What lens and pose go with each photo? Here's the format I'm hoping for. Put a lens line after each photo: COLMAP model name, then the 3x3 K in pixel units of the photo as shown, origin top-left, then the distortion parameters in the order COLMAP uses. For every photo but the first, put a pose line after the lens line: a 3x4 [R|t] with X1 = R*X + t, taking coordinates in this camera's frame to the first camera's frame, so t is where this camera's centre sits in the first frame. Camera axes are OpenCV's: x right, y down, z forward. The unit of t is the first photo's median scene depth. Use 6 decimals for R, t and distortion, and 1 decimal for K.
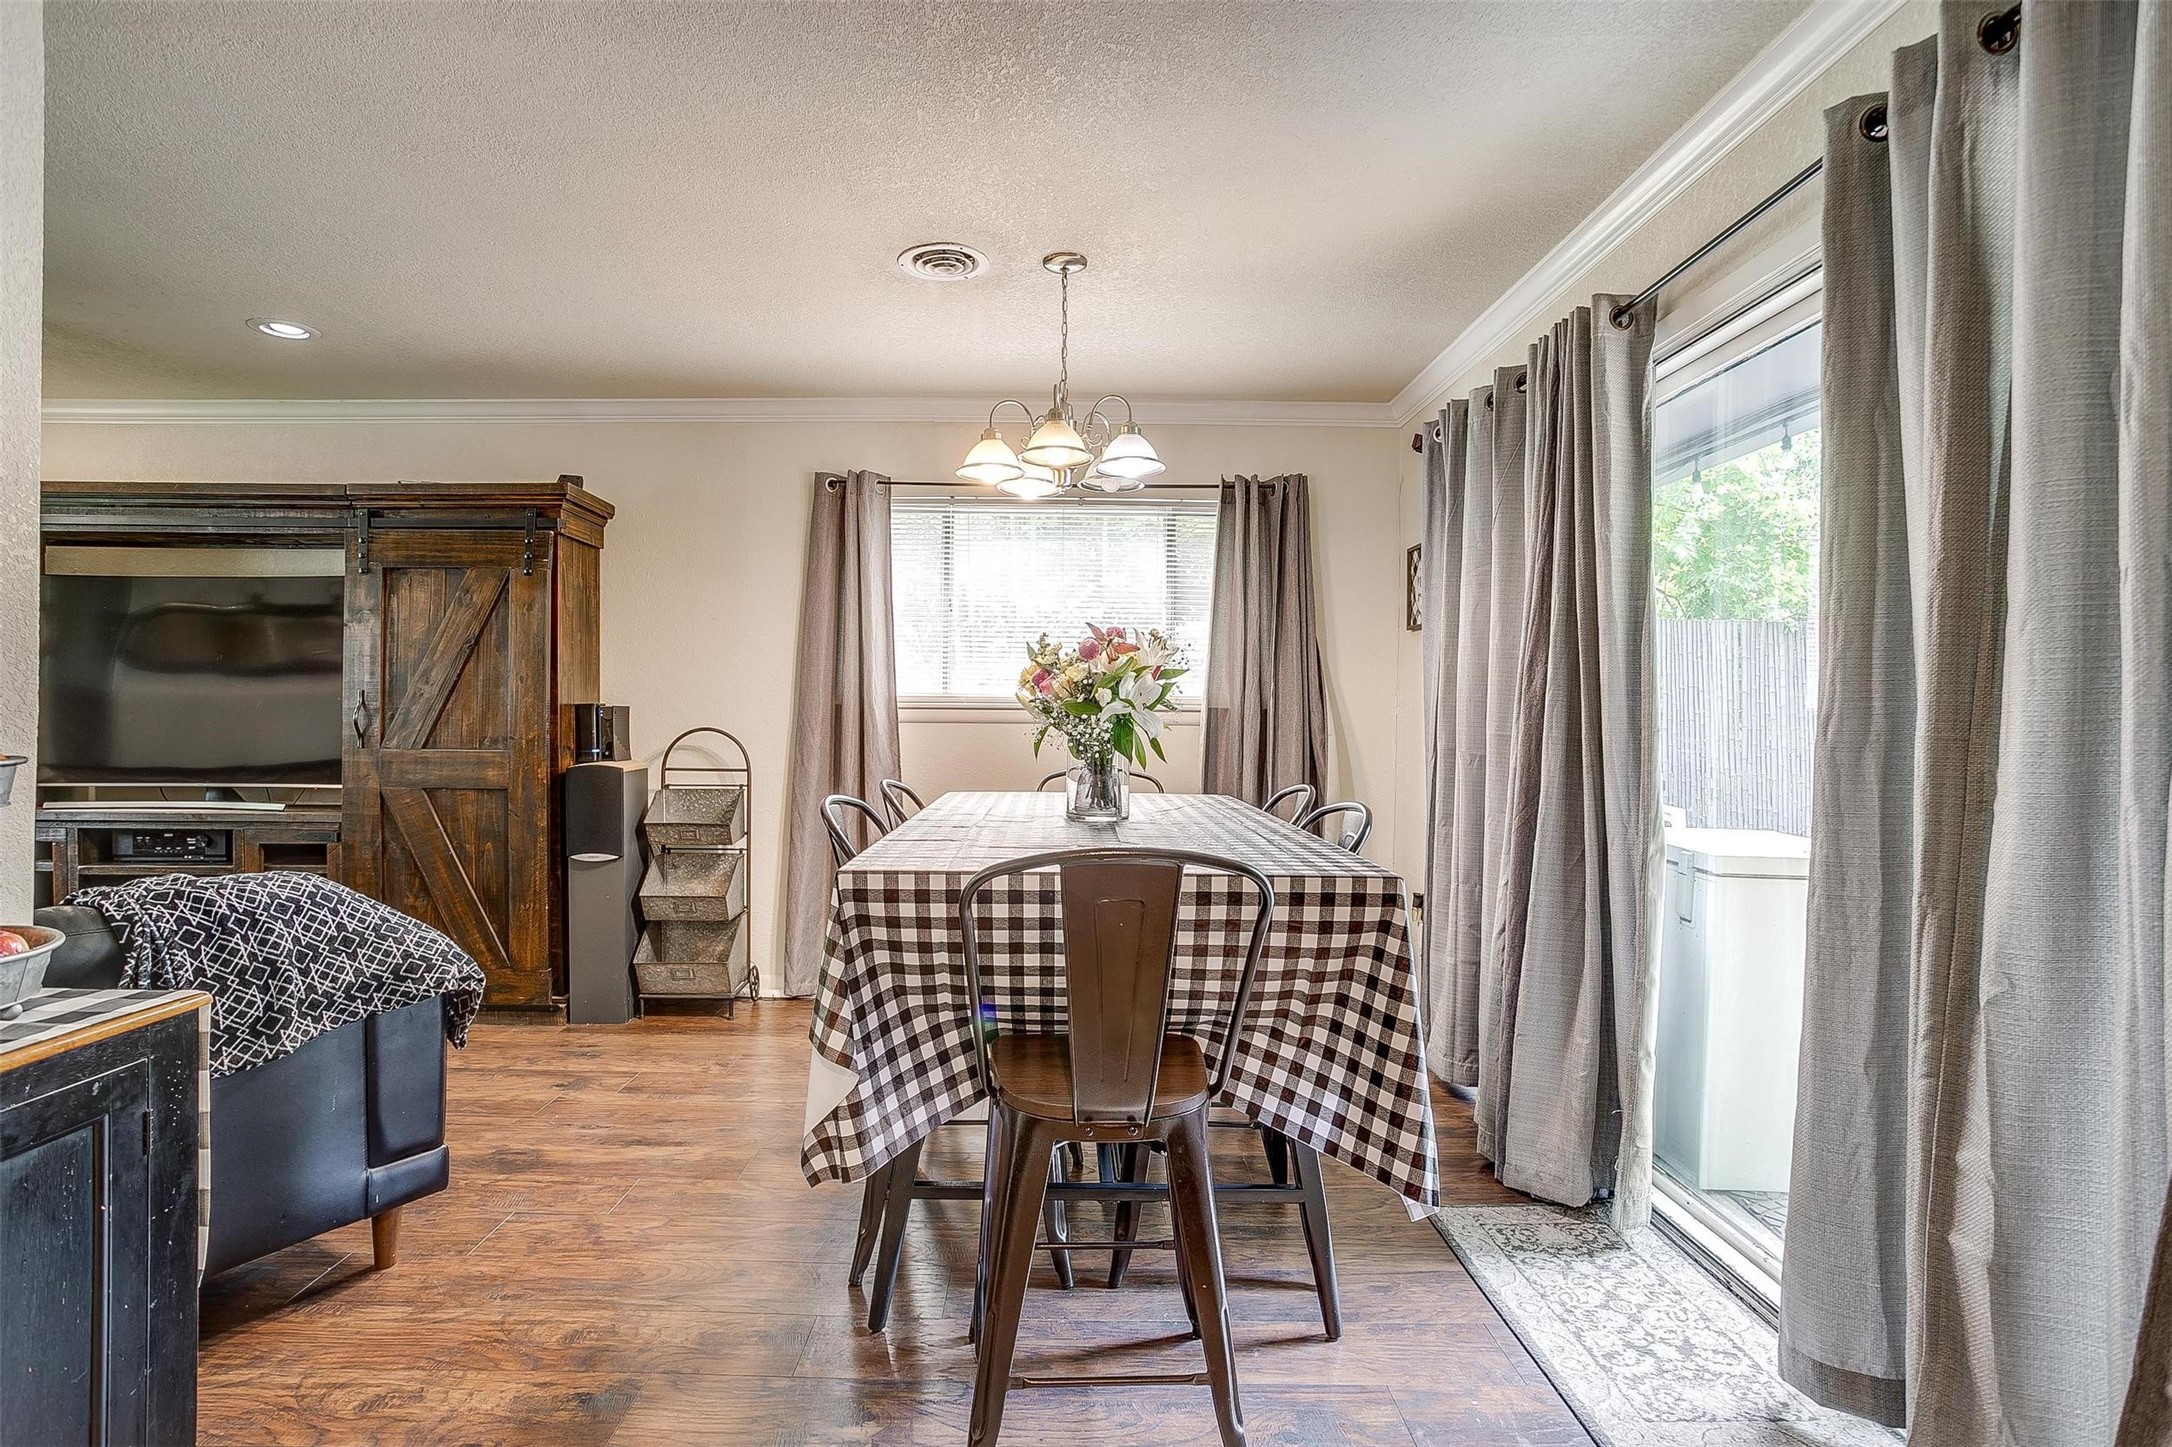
lens RADIAL K [[1053.2, 0, 1075.5], [0, 1053.2, 730.6], [0, 0, 1]] dist [-0.053823, 0.027953]
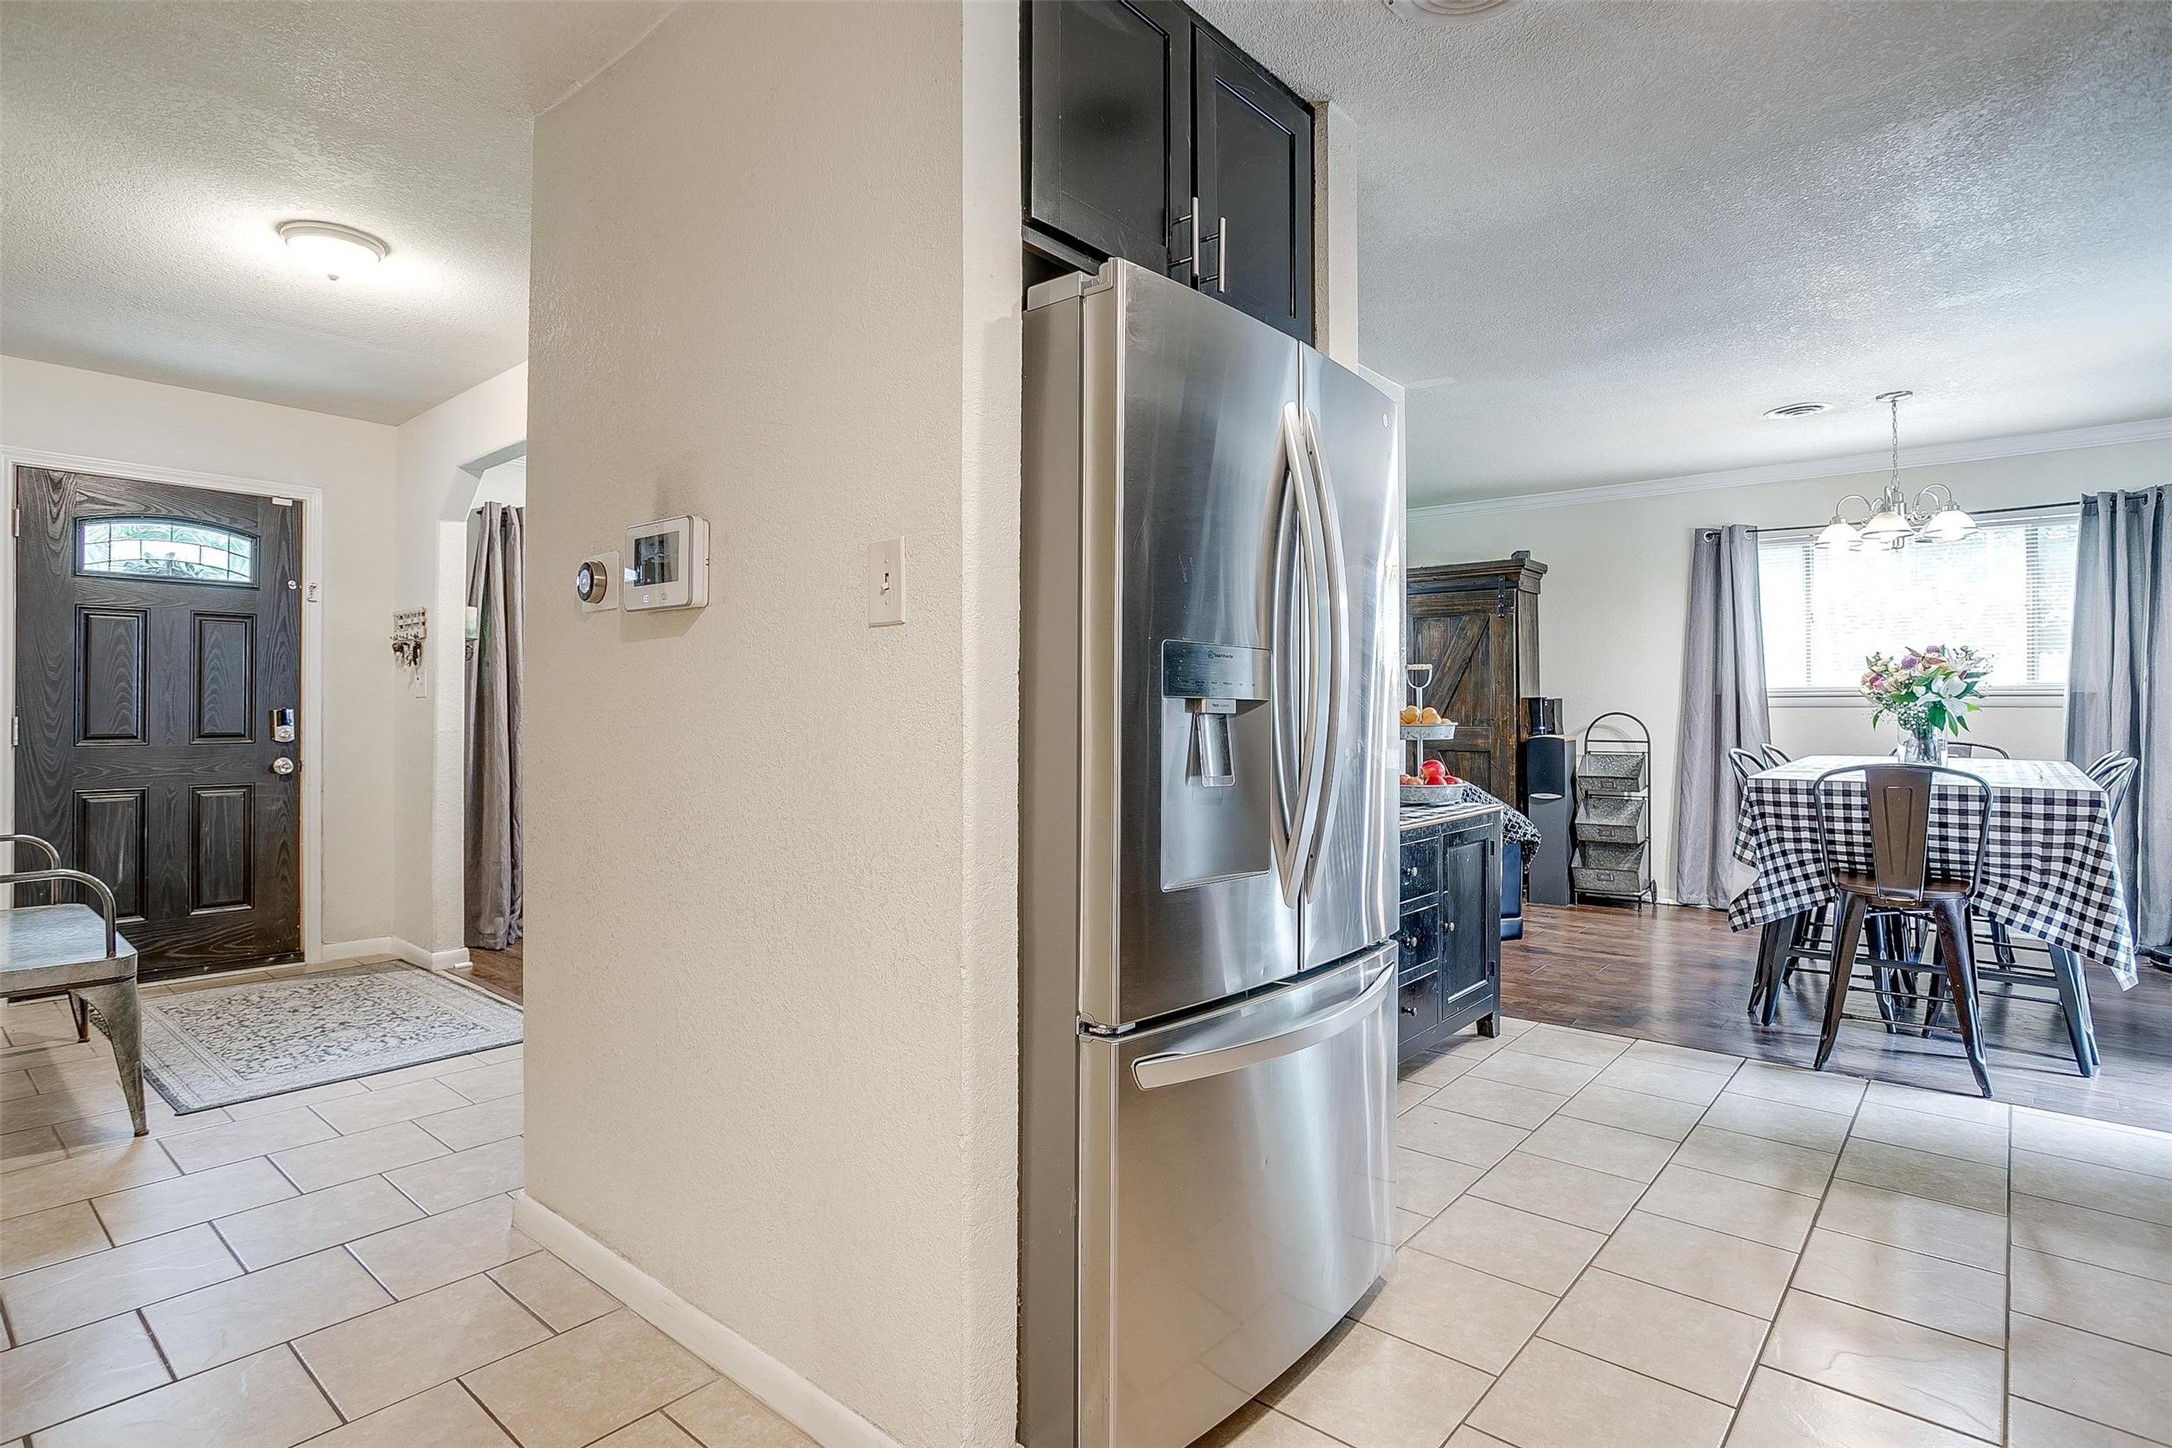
lens RADIAL K [[1109.3, 0, 1080.8], [0, 1109.3, 697.1], [0, 0, 1]] dist [-0.046346, 0.028012]
pose [[0.755073, -0.016362, -0.655436, 0.198150], [0.004160, 0.999788, -0.020166, 0.007950], [0.655627, 0.012500, 0.754981, -1.470460]]
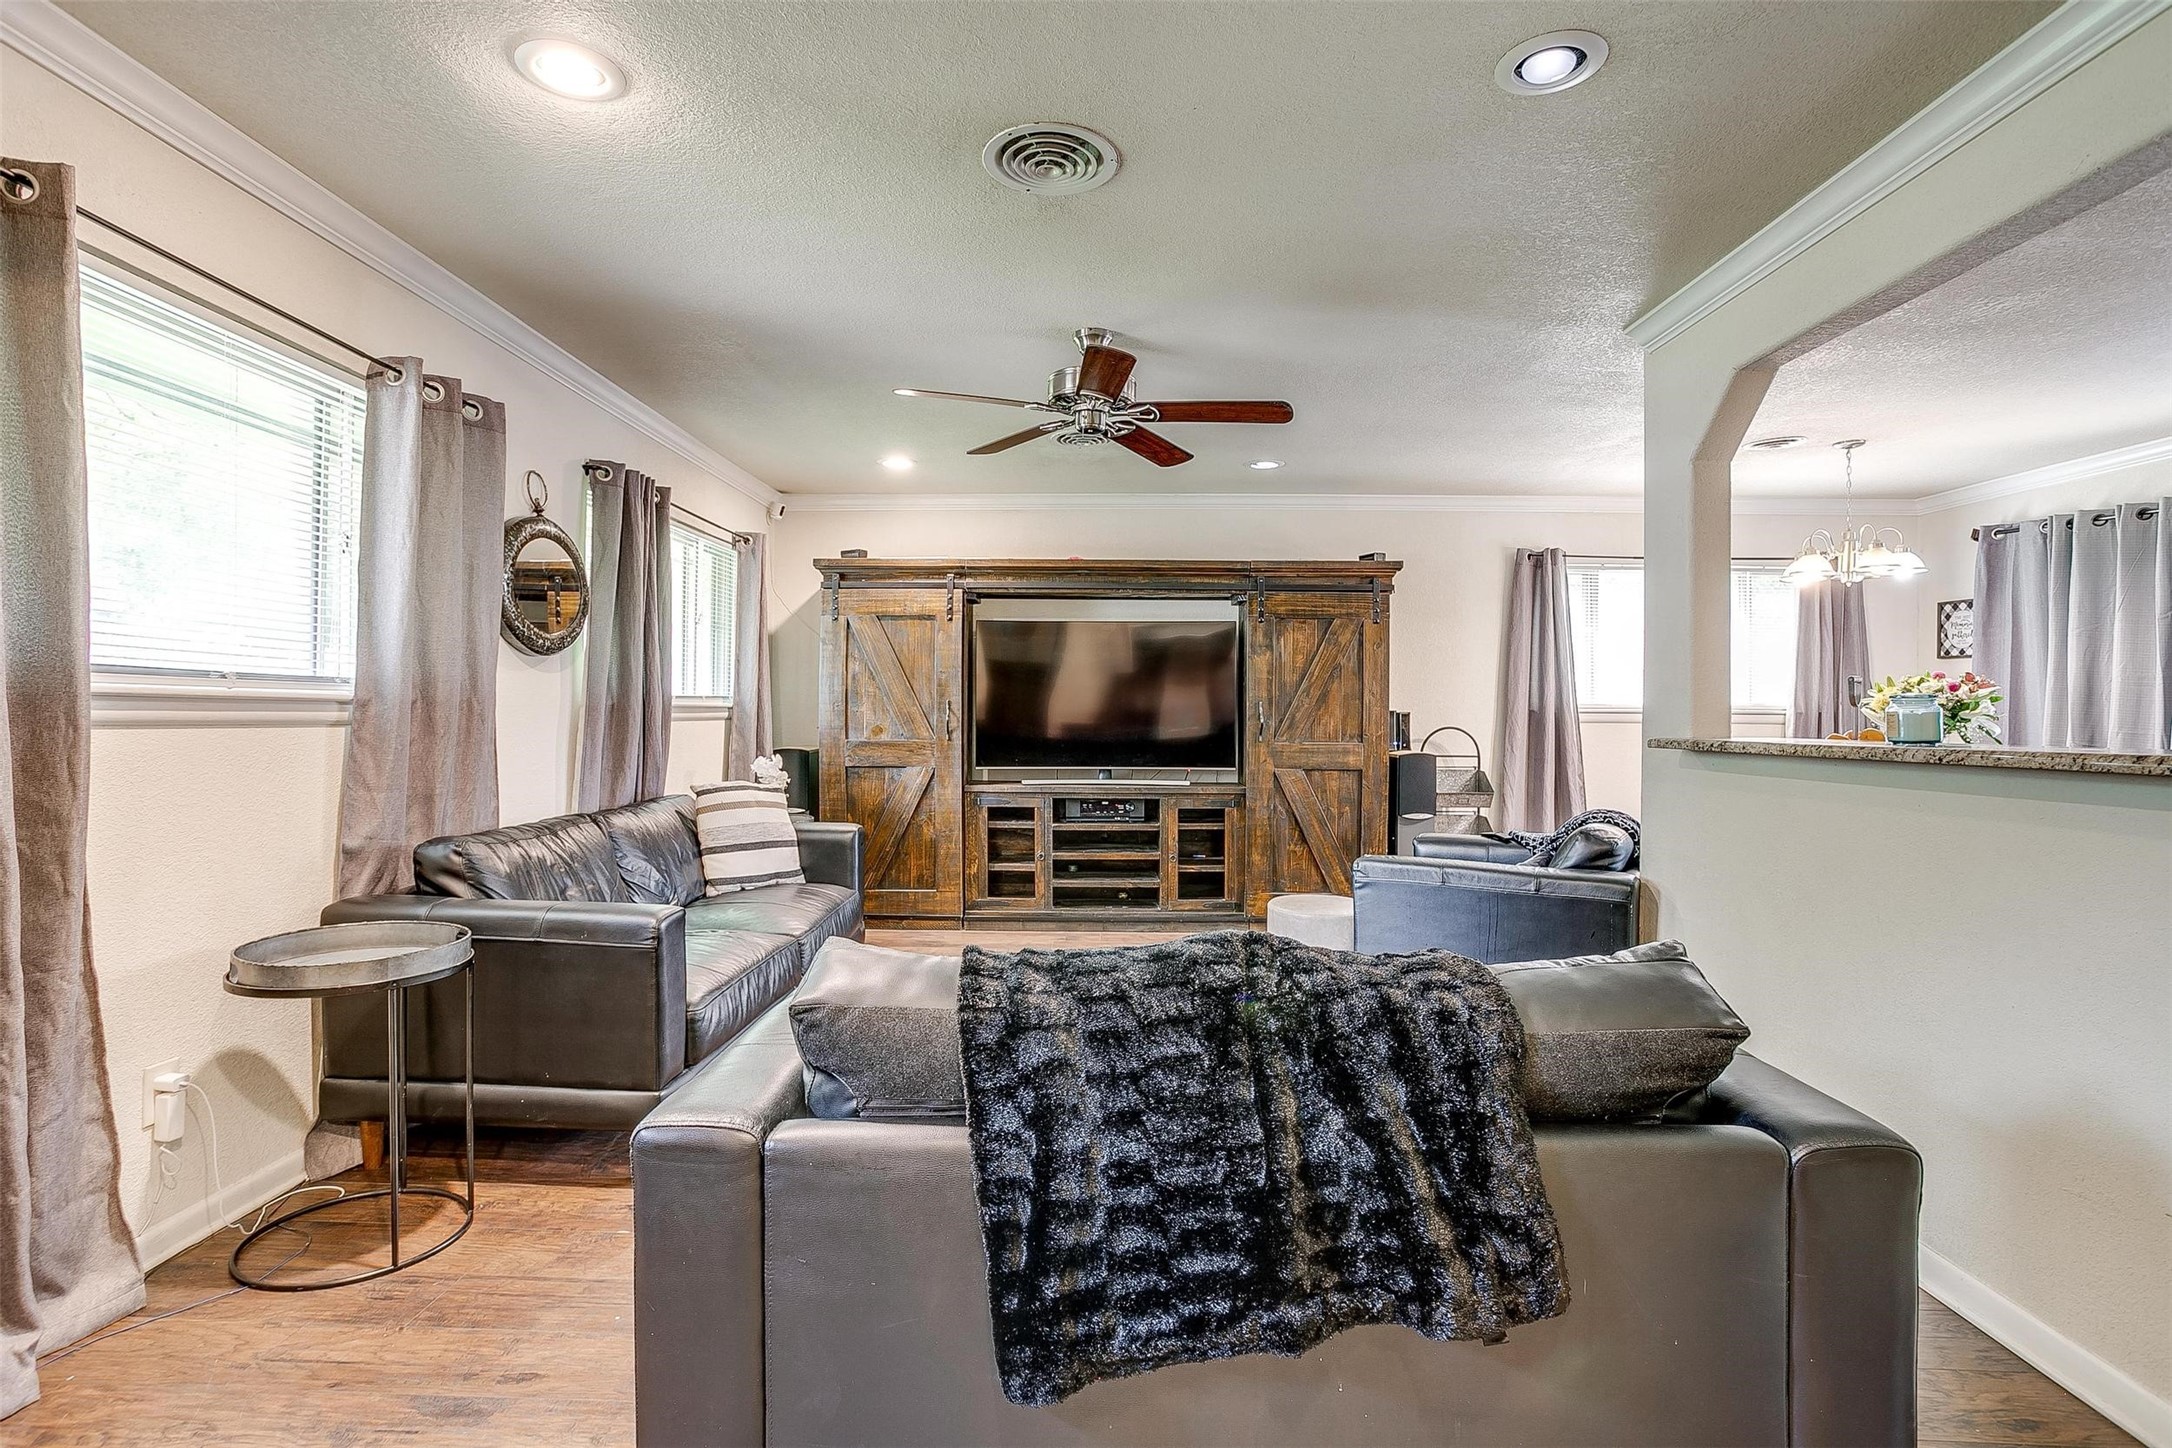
lens RADIAL K [[1076.7, 0, 1083.3], [0, 1076.7, 716.6], [0, 0, 1]] dist [-0.027615, 0.000602]
pose [[0.999860, -0.001999, -0.016623, -1.897928], [0.001946, 0.999993, -0.003221, -0.030132], [0.016629, 0.003189, 0.999857, -1.078421]]
